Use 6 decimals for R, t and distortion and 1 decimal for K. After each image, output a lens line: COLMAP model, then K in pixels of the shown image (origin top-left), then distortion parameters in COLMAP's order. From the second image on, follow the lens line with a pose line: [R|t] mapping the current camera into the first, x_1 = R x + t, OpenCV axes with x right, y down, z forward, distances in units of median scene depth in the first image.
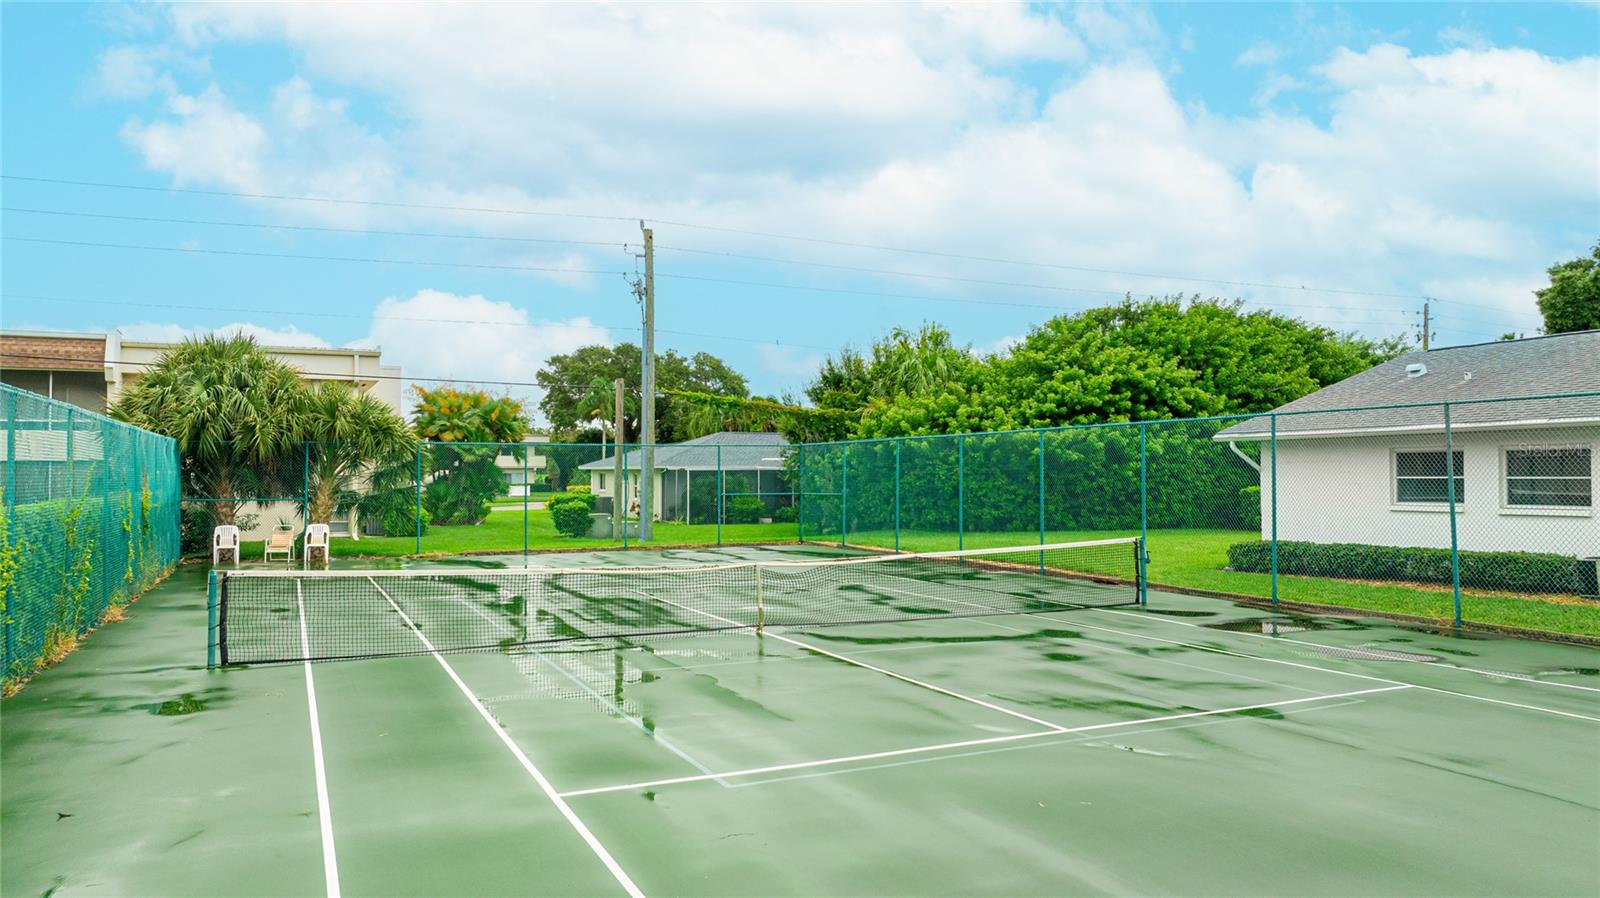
lens RADIAL K [[1125.8, 0, 800.0], [0, 1125.8, 449.0], [0, 0, 1]] dist [-0.016837, 0.001621]
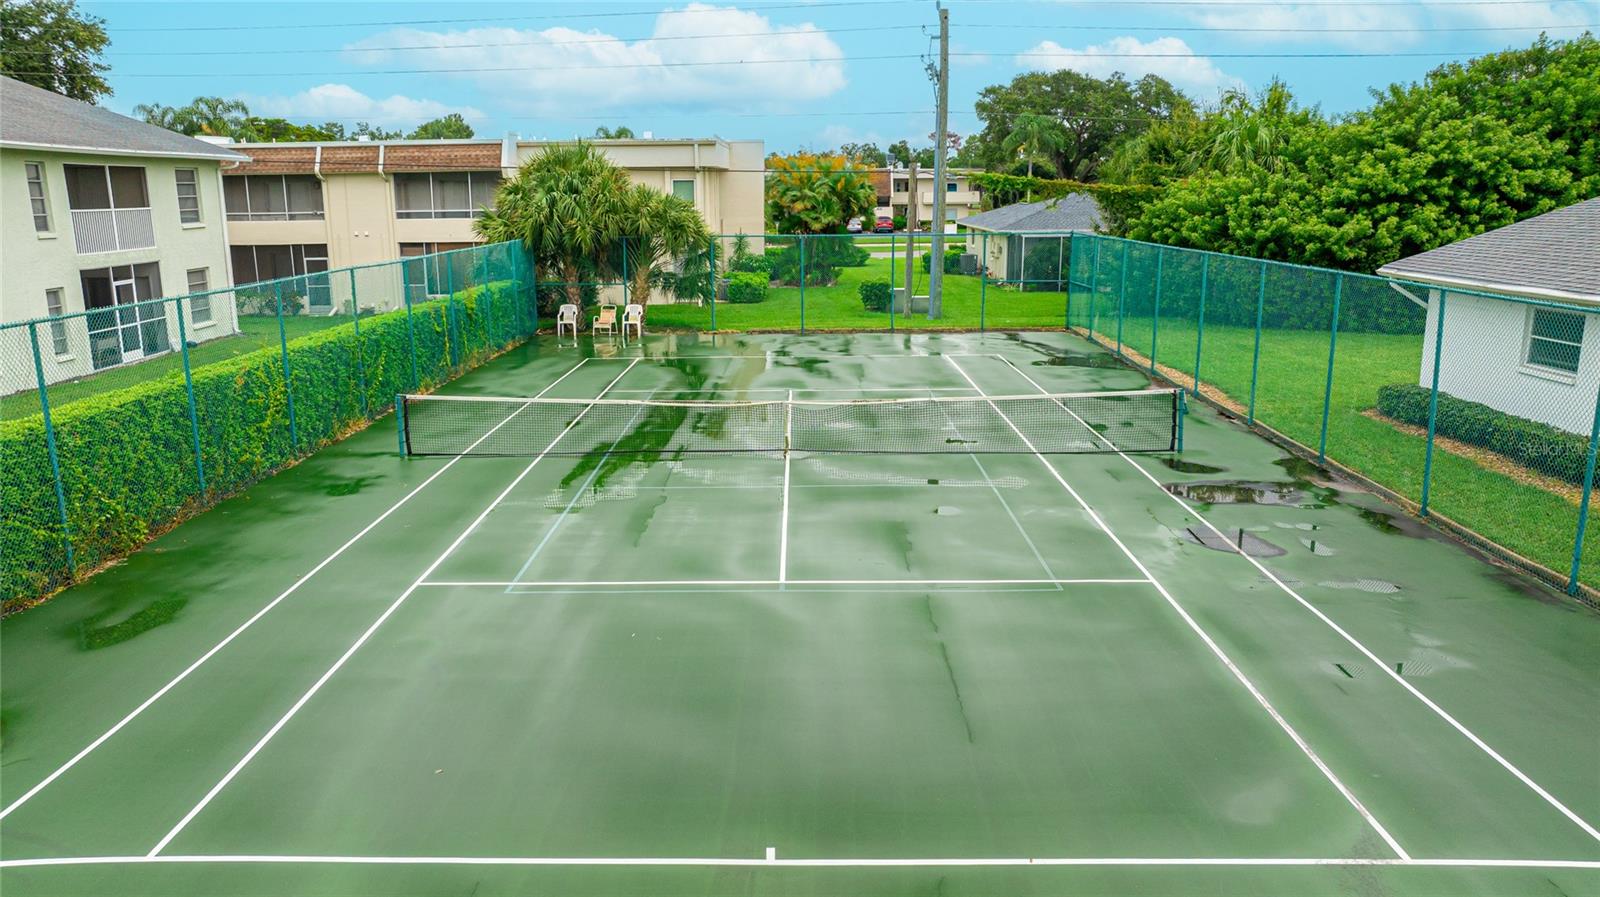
lens RADIAL K [[1165.4, 0, 800.0], [0, 1165.4, 448.5], [0, 0, 1]] dist [0.003062, -0.002450]
pose [[0.900756, 0.094216, -0.423984, 0.244344], [0.013813, 0.969480, 0.244780, -0.075540], [0.434106, -0.226344, 0.871964, -0.062608]]
